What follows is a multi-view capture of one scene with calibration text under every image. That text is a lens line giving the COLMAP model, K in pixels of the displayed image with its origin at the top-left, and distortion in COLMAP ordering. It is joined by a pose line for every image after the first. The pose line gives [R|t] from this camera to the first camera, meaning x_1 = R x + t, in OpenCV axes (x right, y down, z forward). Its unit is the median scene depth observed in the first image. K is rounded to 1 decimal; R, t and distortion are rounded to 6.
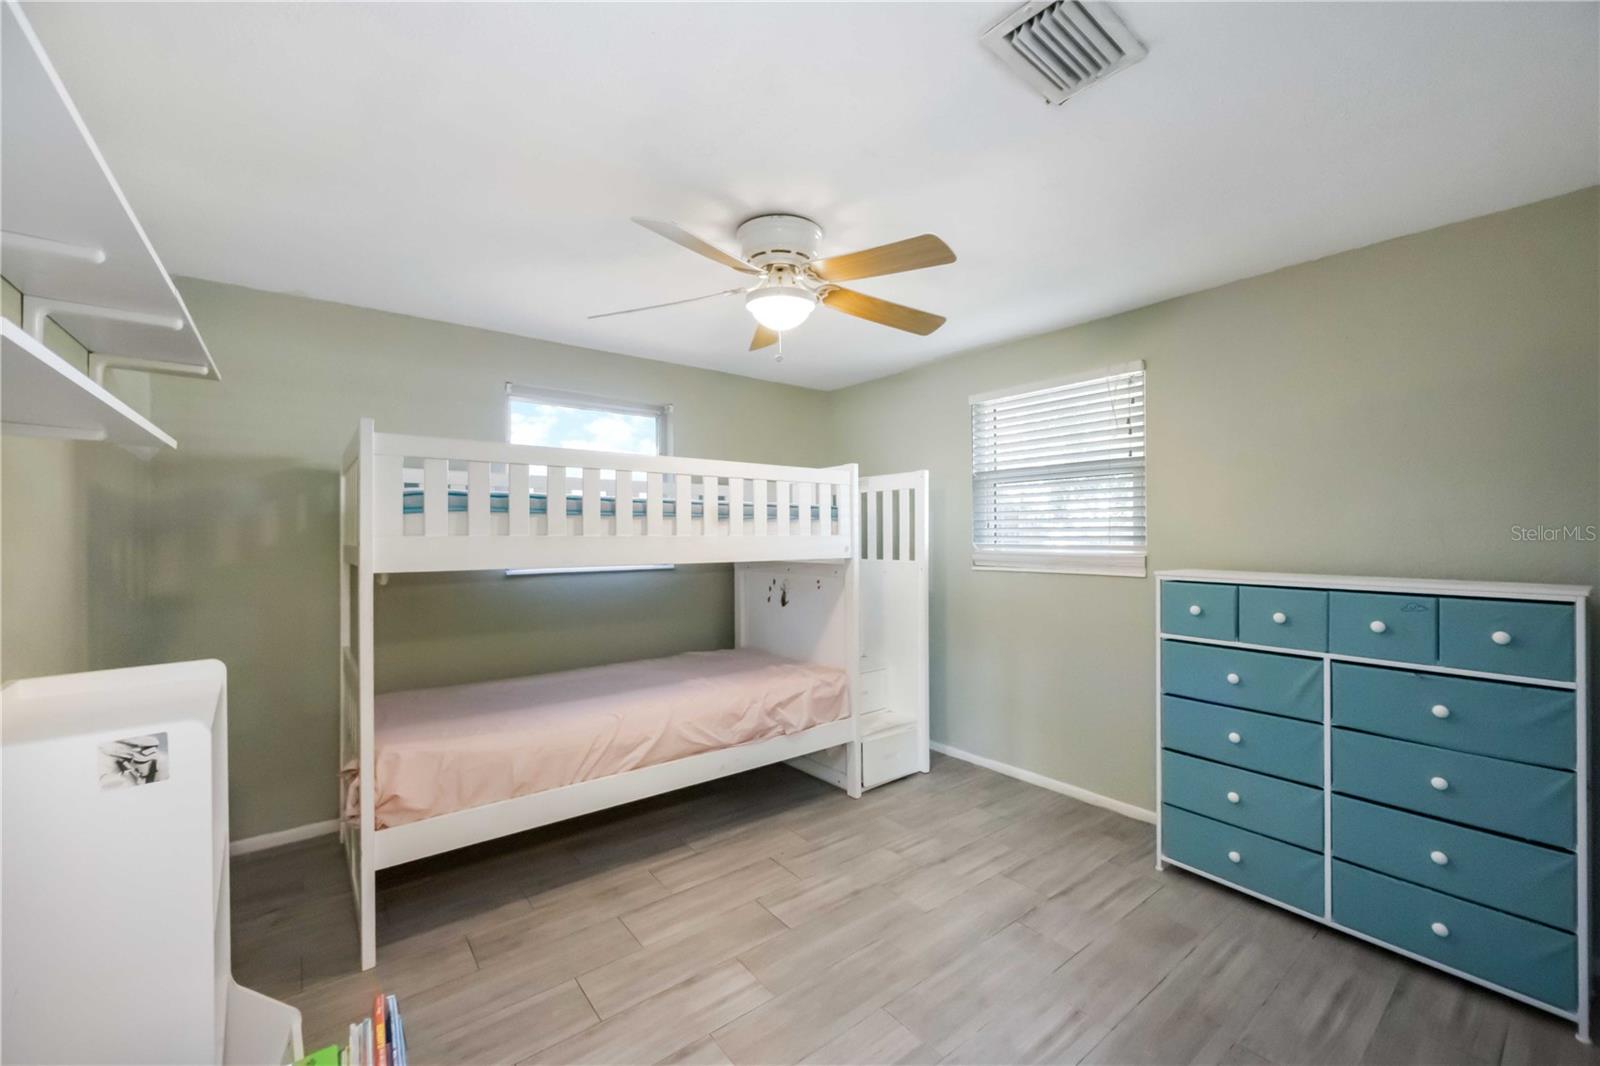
lens RADIAL K [[642.3, 0, 797.0], [0, 642.3, 522.3], [0, 0, 1]] dist [0.002510, 0.000184]
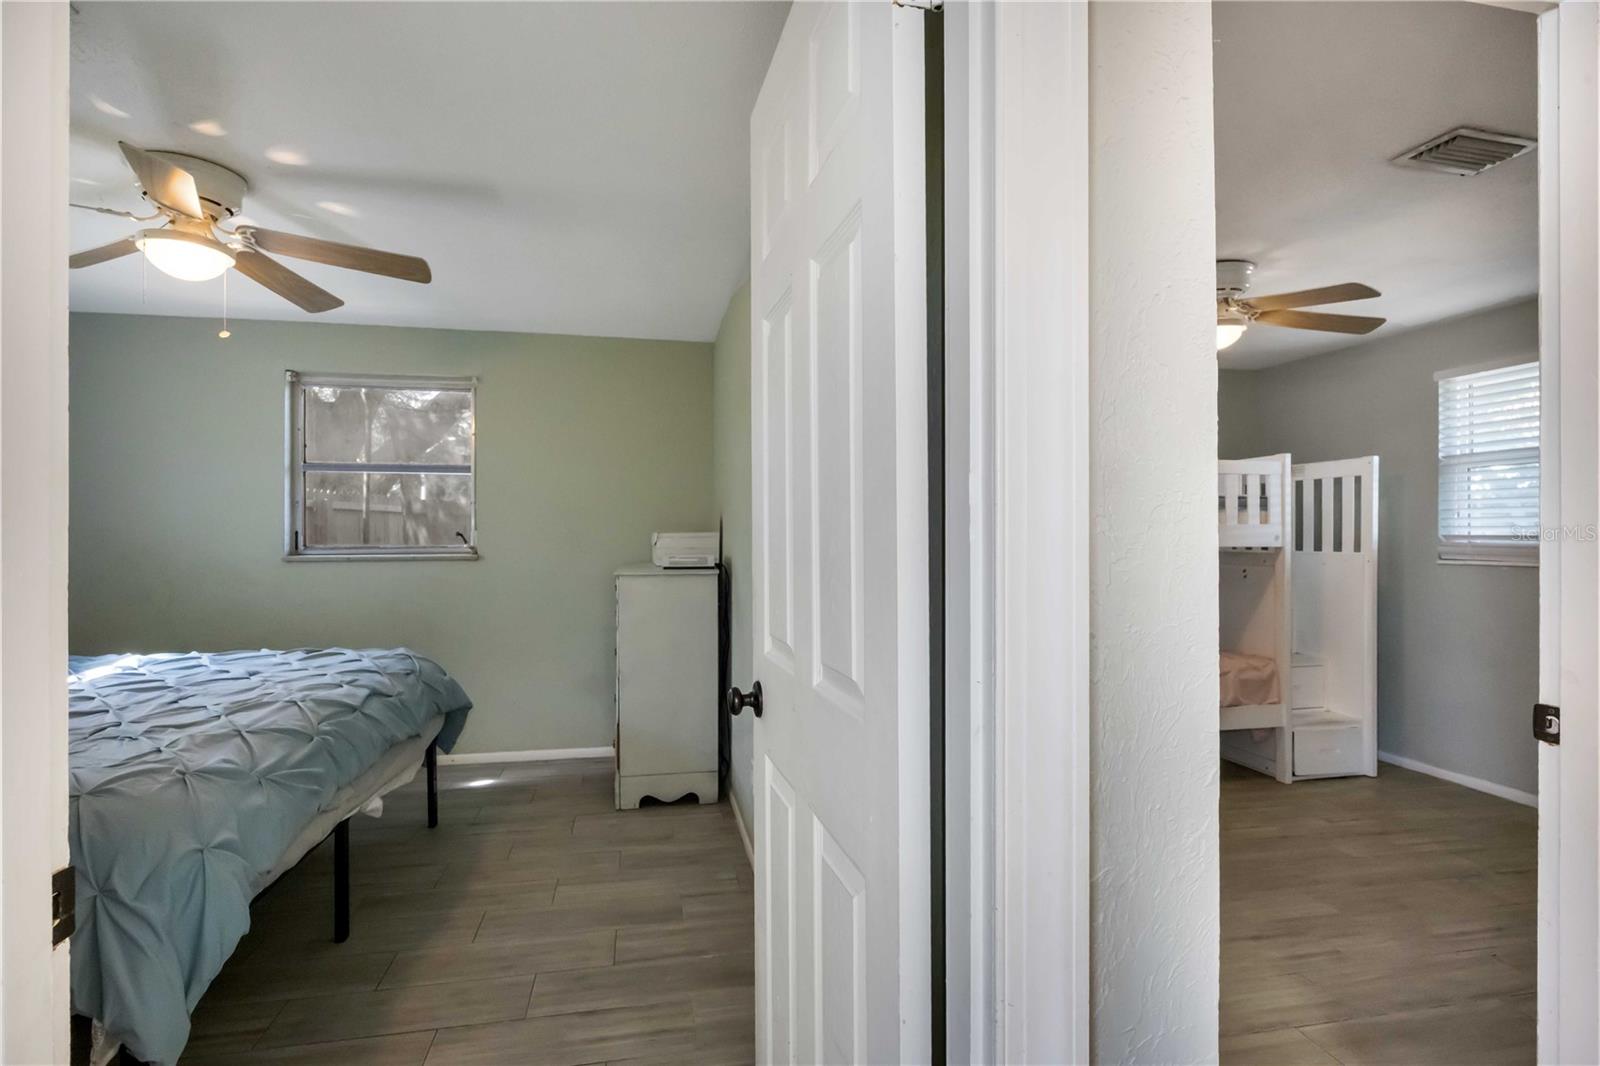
lens RADIAL K [[802.6, 0, 803.6], [0, 802.6, 526.8], [0, 0, 1]] dist [-0.001445, -0.000148]
pose [[0.897443, 0.004708, -0.441105, -0.040822], [0.002094, 0.999886, 0.014933, 0.003986], [0.441125, -0.014325, 0.897331, -0.543762]]
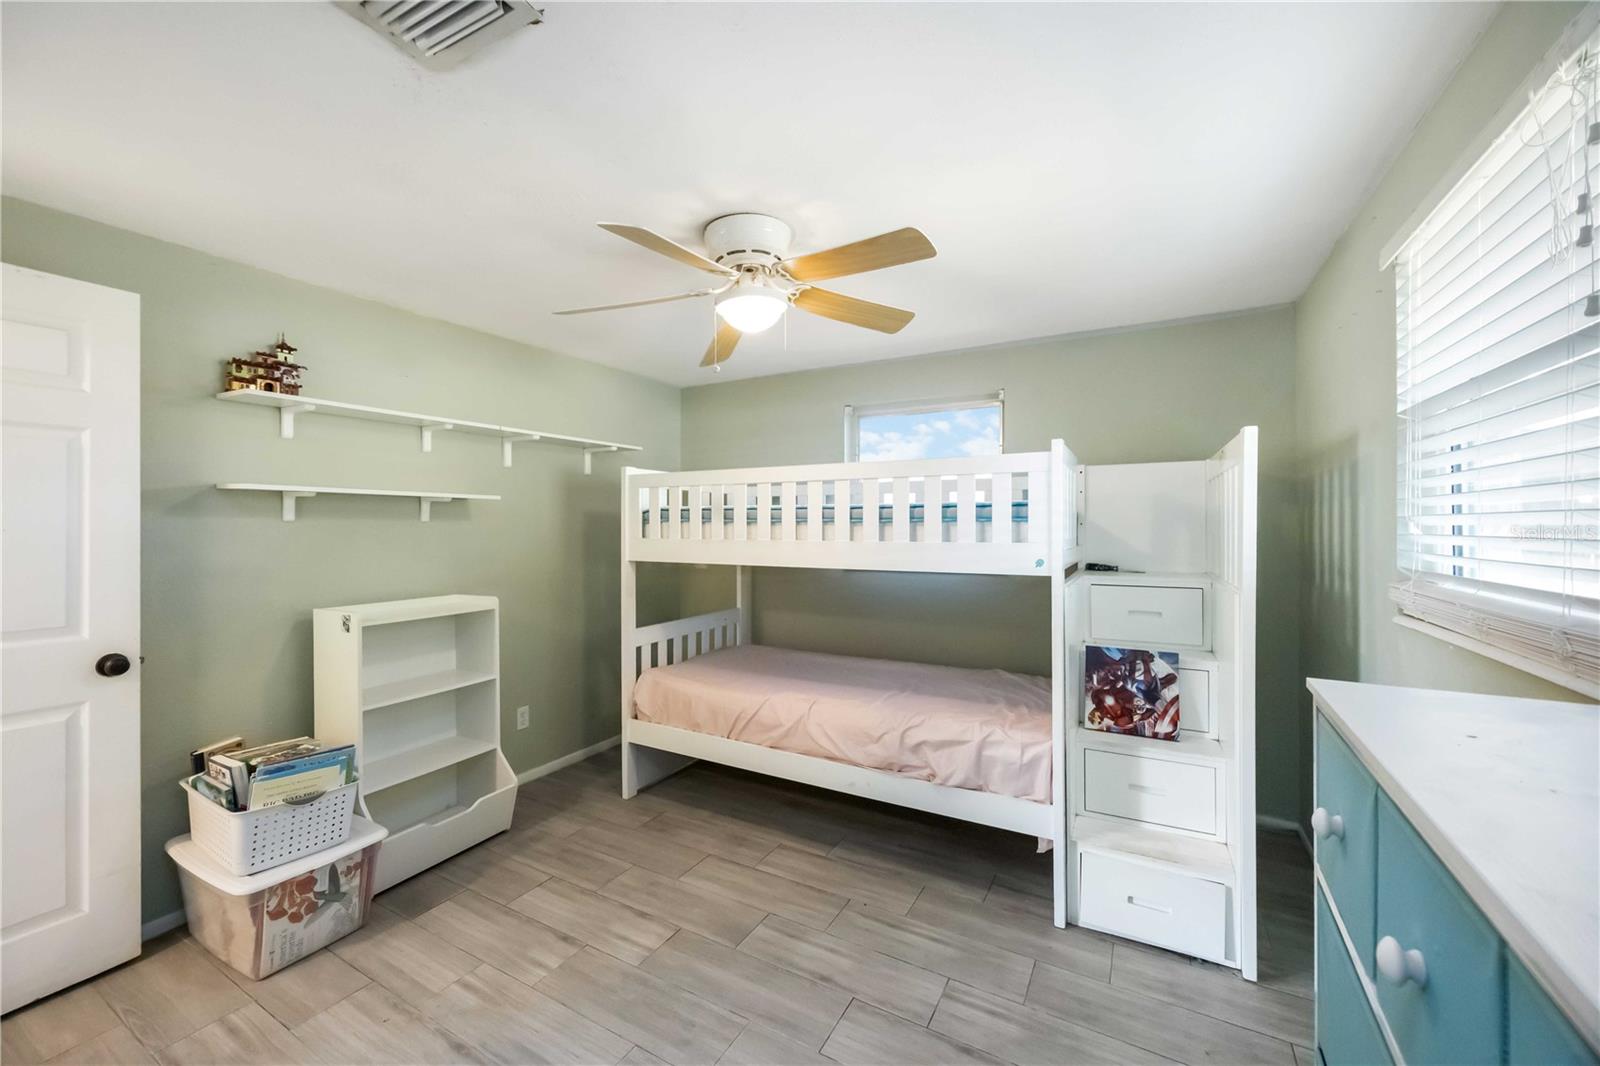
lens RADIAL K [[605.5, 0, 797.0], [0, 605.5, 531.8], [0, 0, 1]] dist [-0.000509, 0.000075]
pose [[0.388057, -0.004621, -0.921624, 0.671135], [0.009673, 0.999953, -0.000941, 0.006735], [0.921585, -0.008549, 0.388083, 0.571591]]
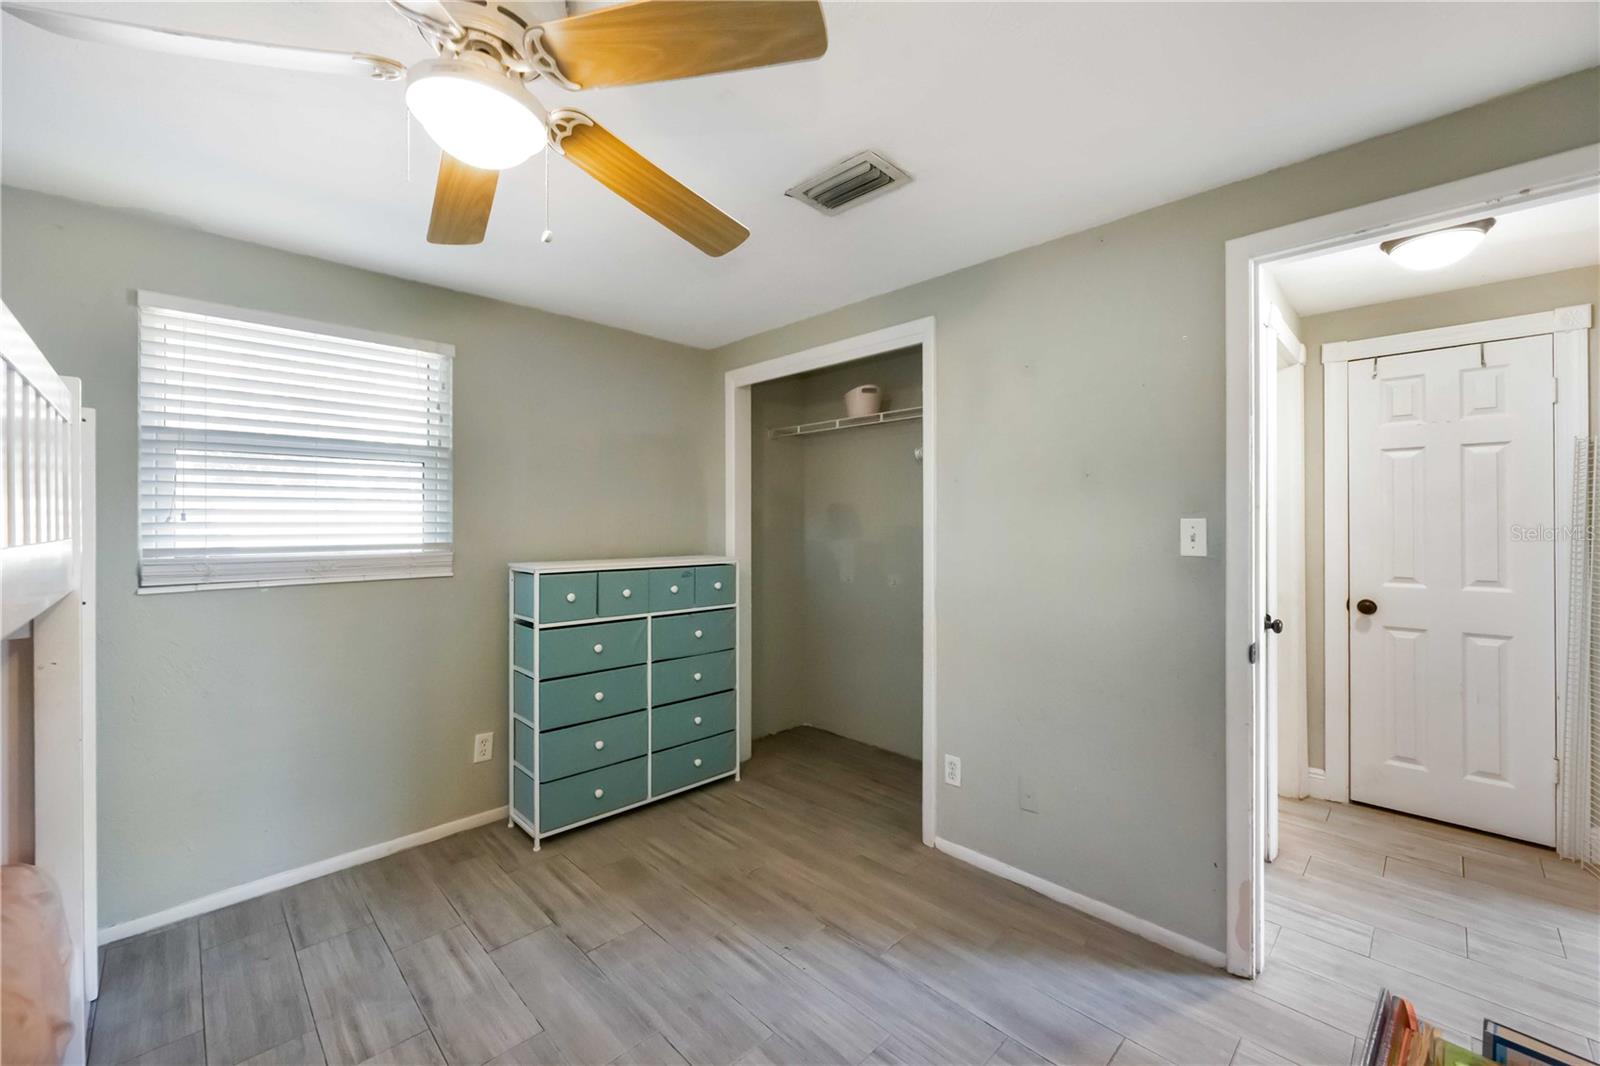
lens RADIAL K [[629.2, 0, 796.8], [0, 629.2, 527.9], [0, 0, 1]] dist [0.000941, -0.000047]
pose [[-0.114434, 0.001029, 0.993430, -0.458916], [-0.012876, 0.999914, -0.002519, 0.010612], [-0.993347, -0.013080, -0.114411, 0.639219]]
